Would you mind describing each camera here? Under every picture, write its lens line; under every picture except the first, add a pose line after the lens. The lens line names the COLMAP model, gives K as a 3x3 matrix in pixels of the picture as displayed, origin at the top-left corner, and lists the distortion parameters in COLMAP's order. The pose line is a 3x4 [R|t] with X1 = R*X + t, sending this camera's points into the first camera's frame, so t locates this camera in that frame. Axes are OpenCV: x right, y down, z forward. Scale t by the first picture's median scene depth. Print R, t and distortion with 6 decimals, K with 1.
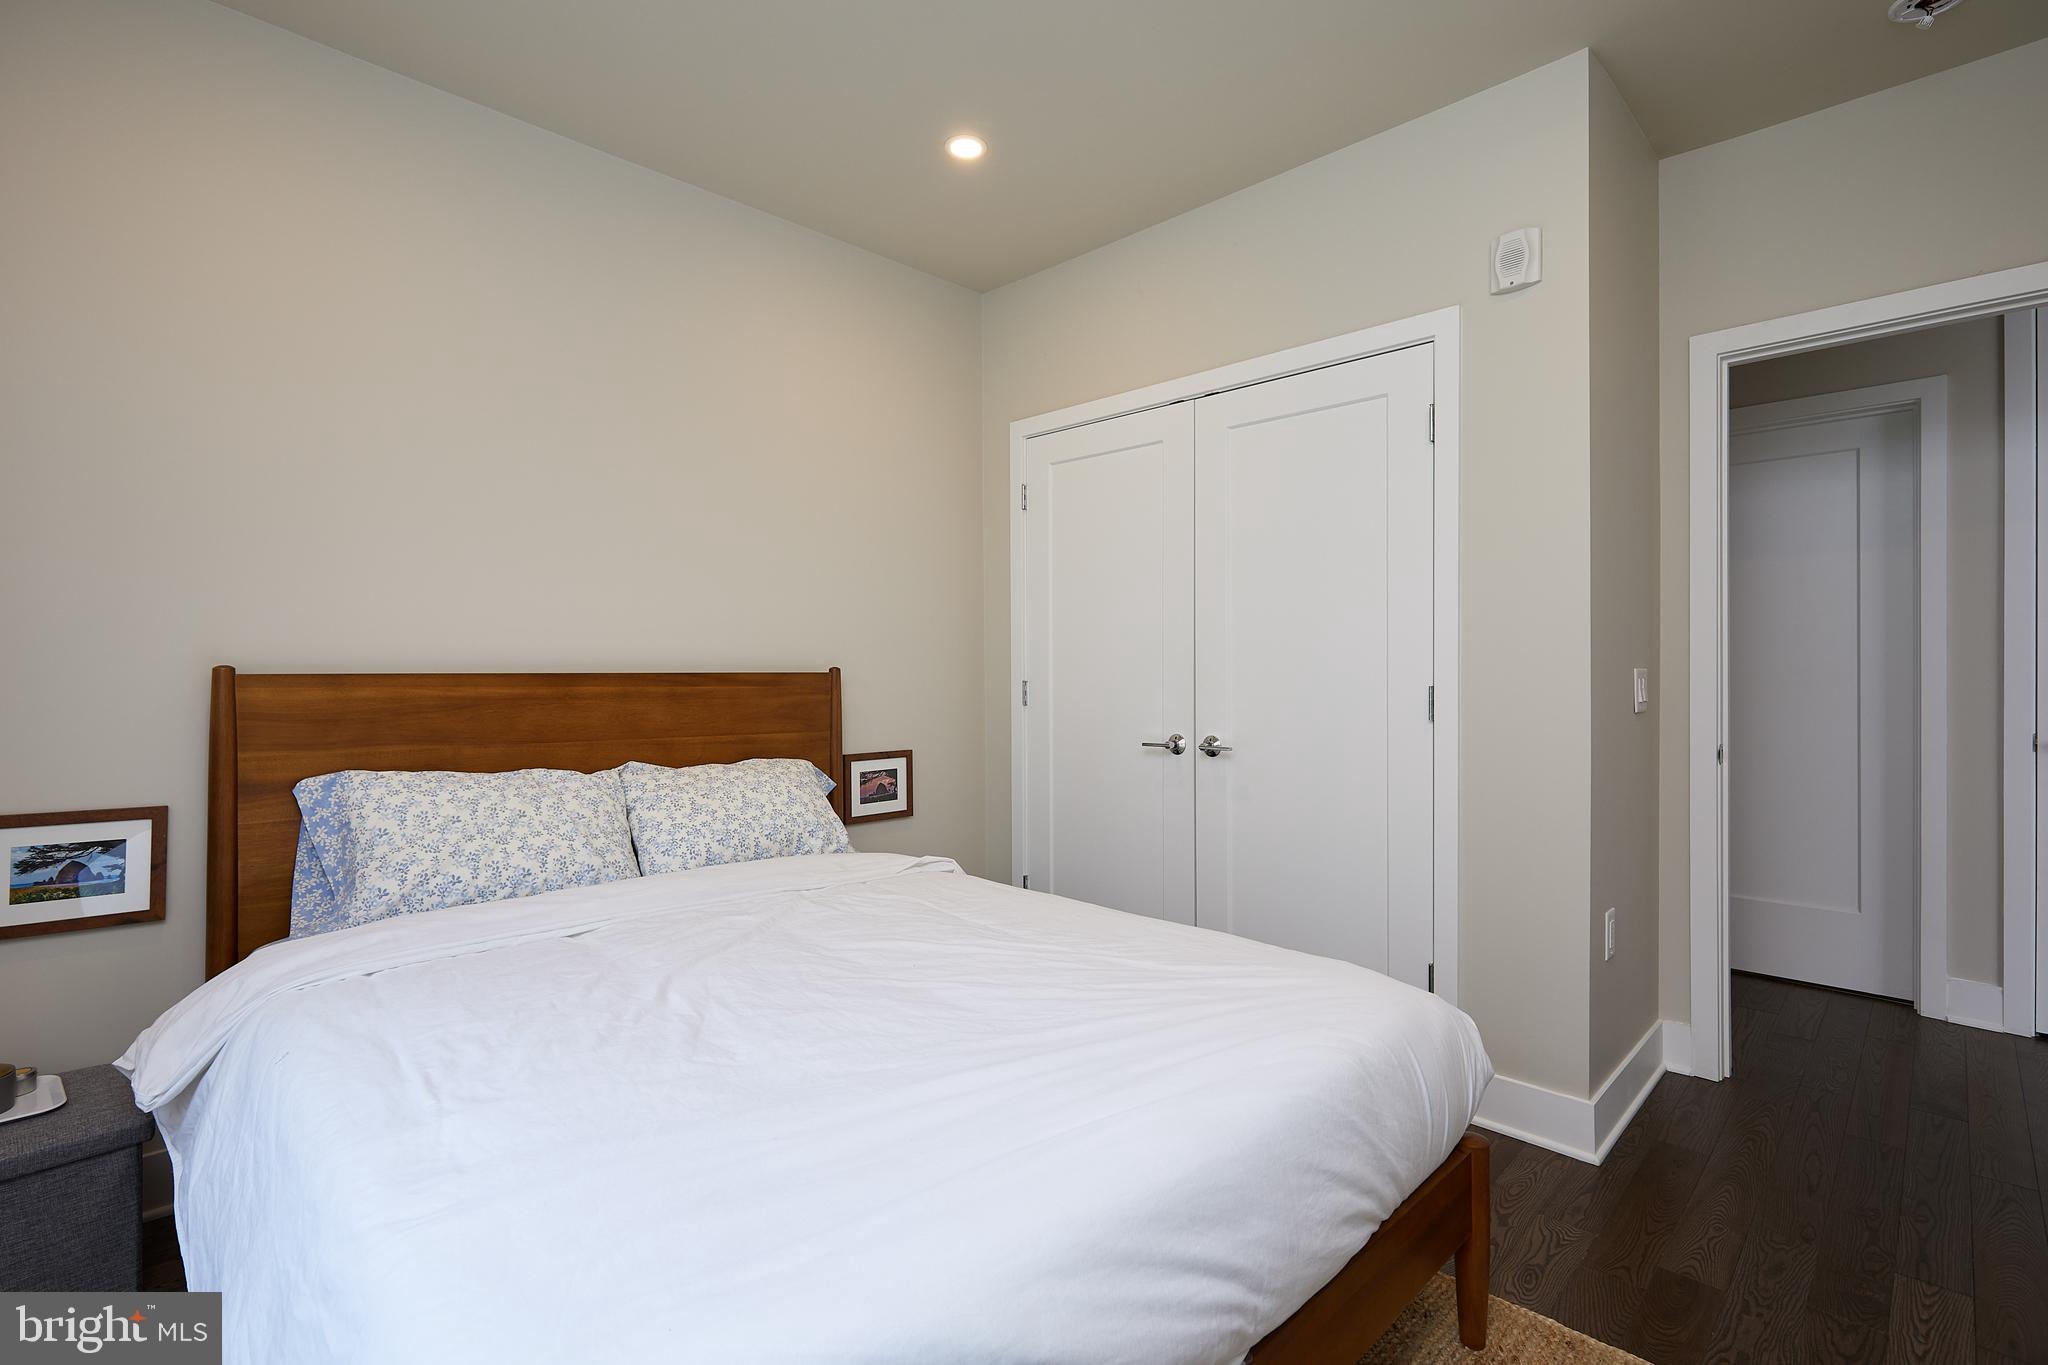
lens RADIAL K [[939.0, 0, 1031.2], [0, 939.0, 677.0], [0, 0, 1]] dist [0.006933, -0.002547]
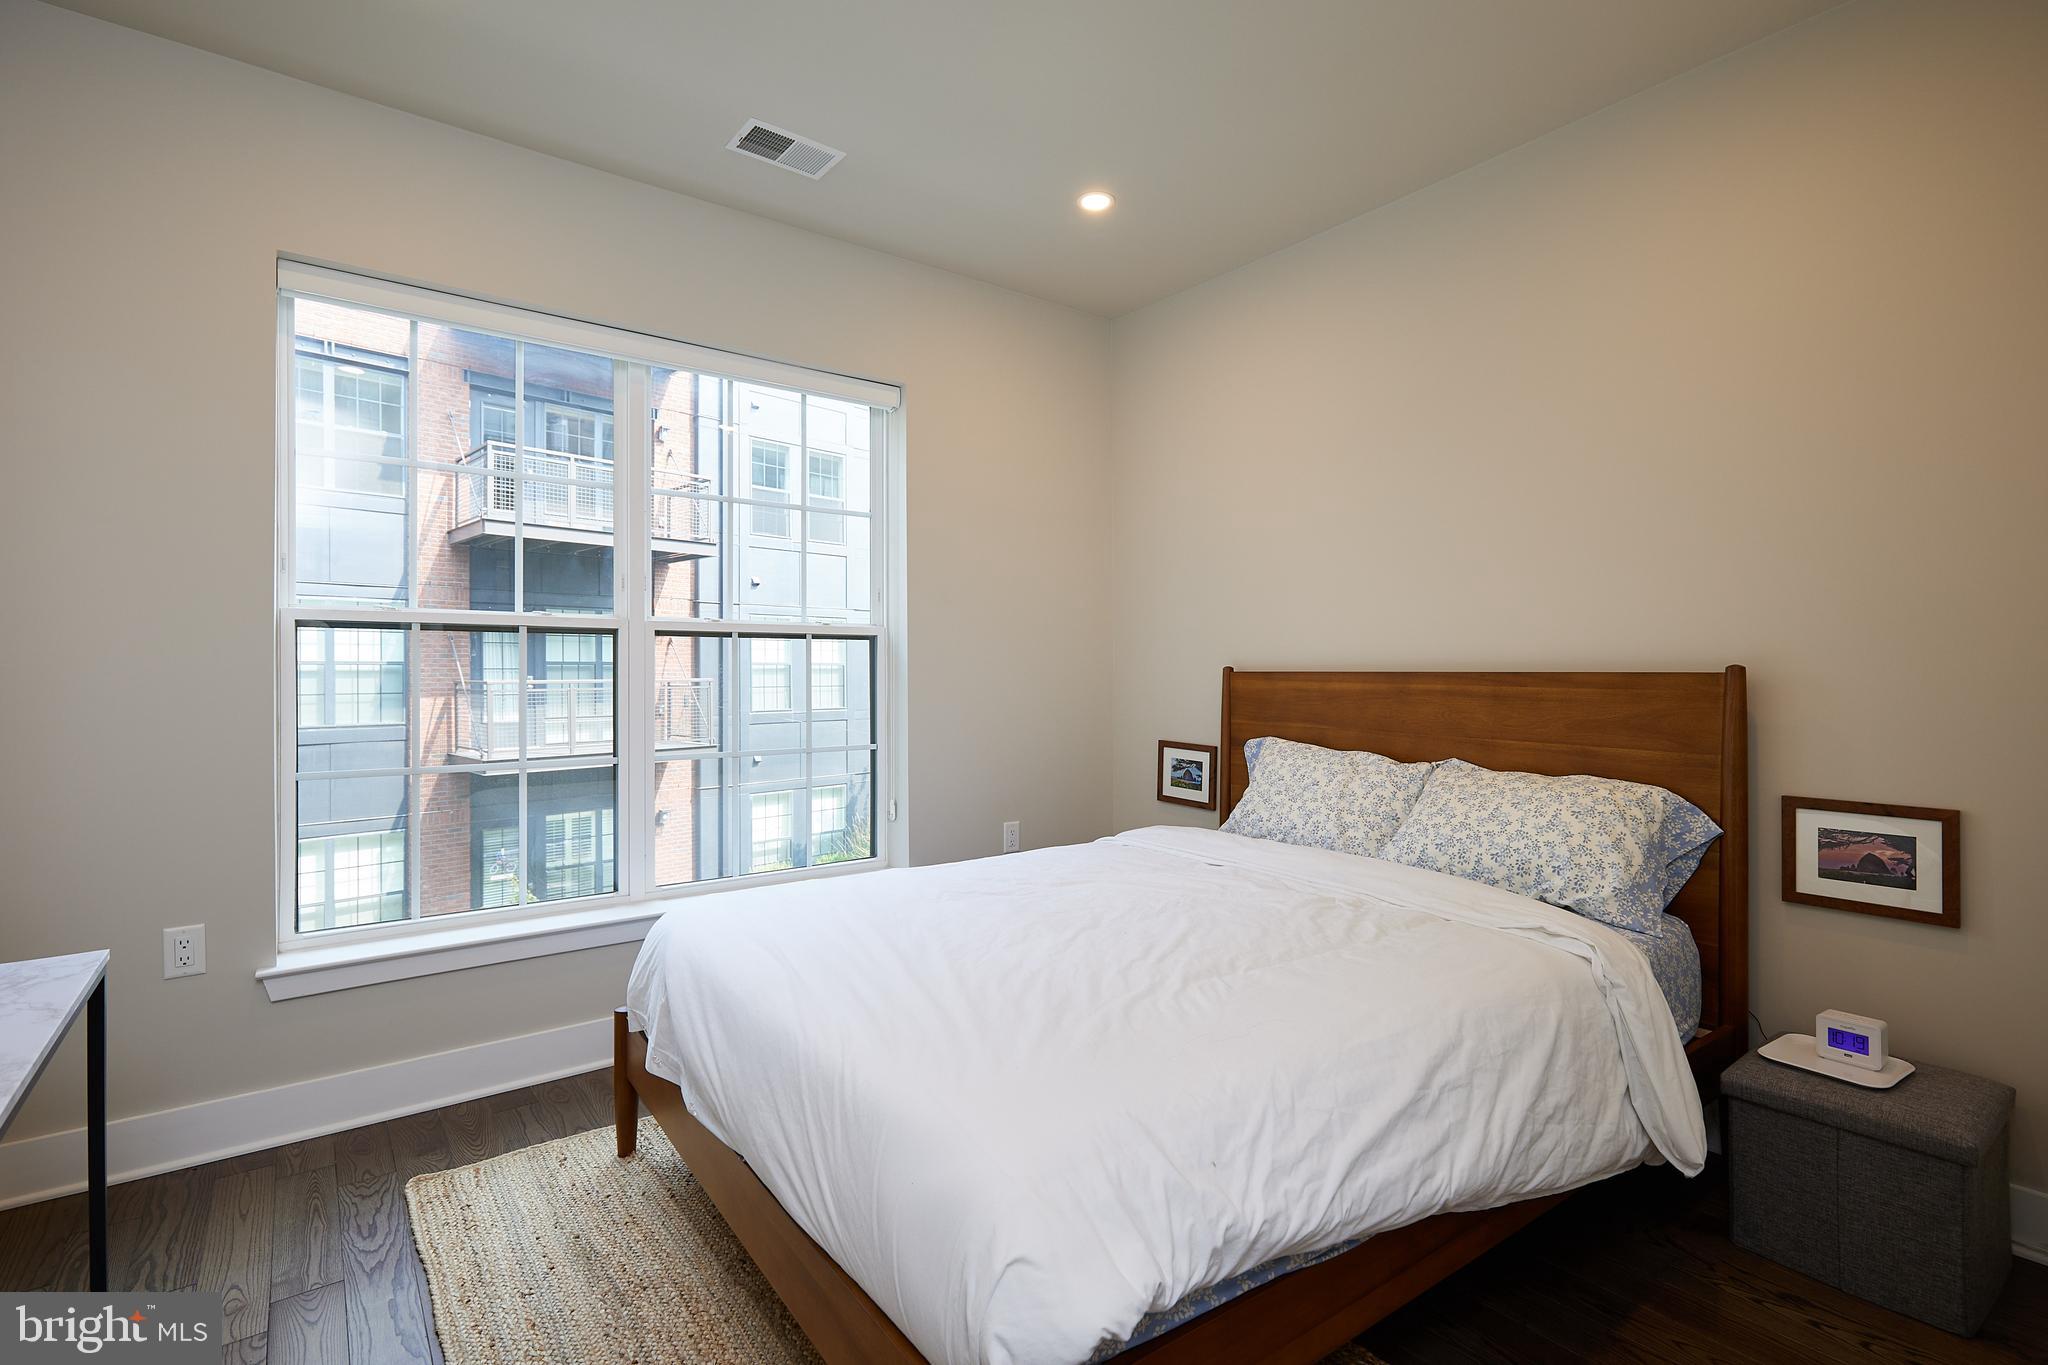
lens RADIAL K [[939.0, 0, 1034.7], [0, 939.0, 672.0], [0, 0, 1]] dist [0.006933, -0.002547]
pose [[-0.137685, 0.000255, -0.990476, 0.647416], [-0.009326, 0.999955, 0.001554, -0.001103], [0.990432, 0.009451, -0.137677, 0.682206]]
